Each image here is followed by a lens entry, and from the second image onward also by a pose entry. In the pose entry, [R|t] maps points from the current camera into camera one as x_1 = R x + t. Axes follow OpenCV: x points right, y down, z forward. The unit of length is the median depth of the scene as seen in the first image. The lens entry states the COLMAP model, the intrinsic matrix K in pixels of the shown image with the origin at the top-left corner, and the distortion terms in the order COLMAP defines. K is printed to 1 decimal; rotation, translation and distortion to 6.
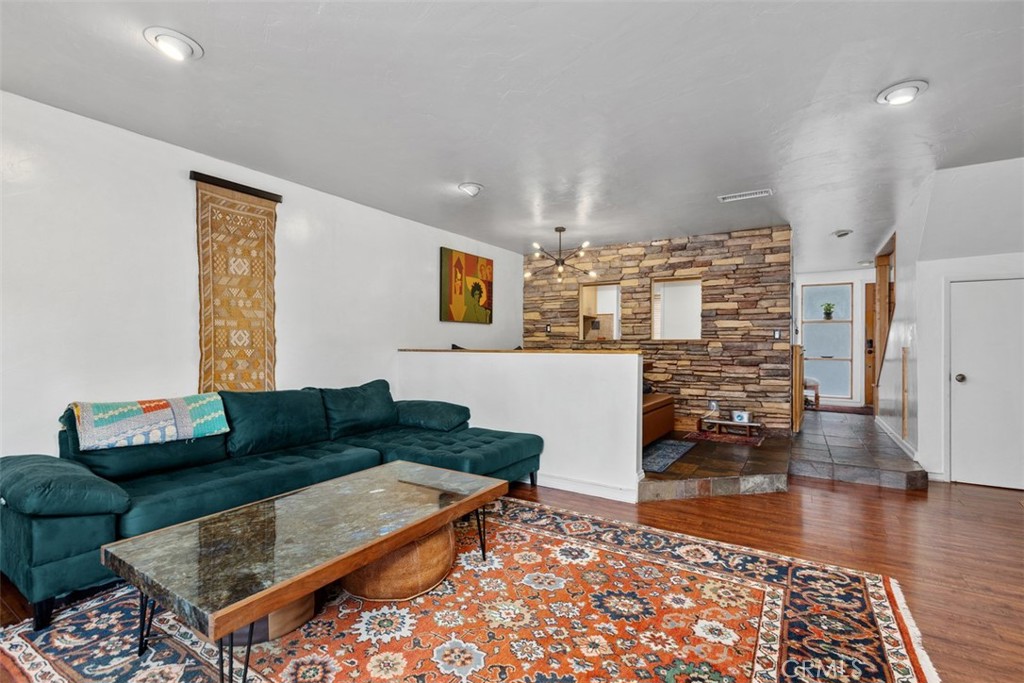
lens RADIAL K [[455.6, 0, 517.8], [0, 455.6, 345.4], [0, 0, 1]] dist [-0.003342, -0.000120]
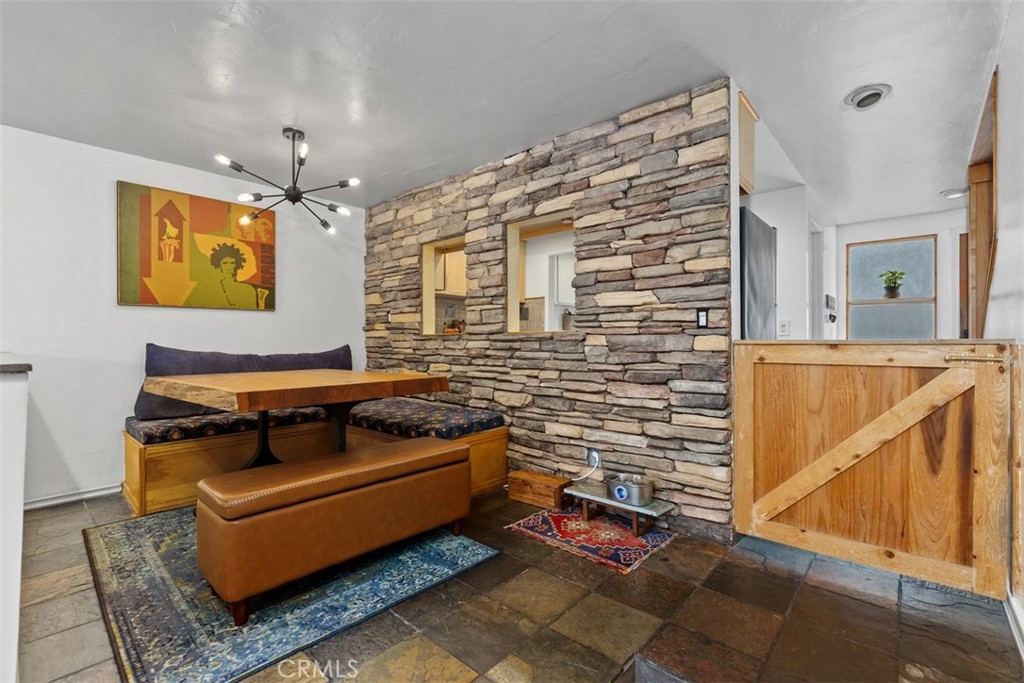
lens RADIAL K [[455.6, 0, 513.5], [0, 455.6, 345.2], [0, 0, 1]] dist [-0.003342, -0.000120]
pose [[0.986448, -0.006106, -0.163961, 0.450721], [0.007021, 0.999963, 0.005000, 0.000359], [0.163924, -0.006084, 0.986454, 0.504931]]
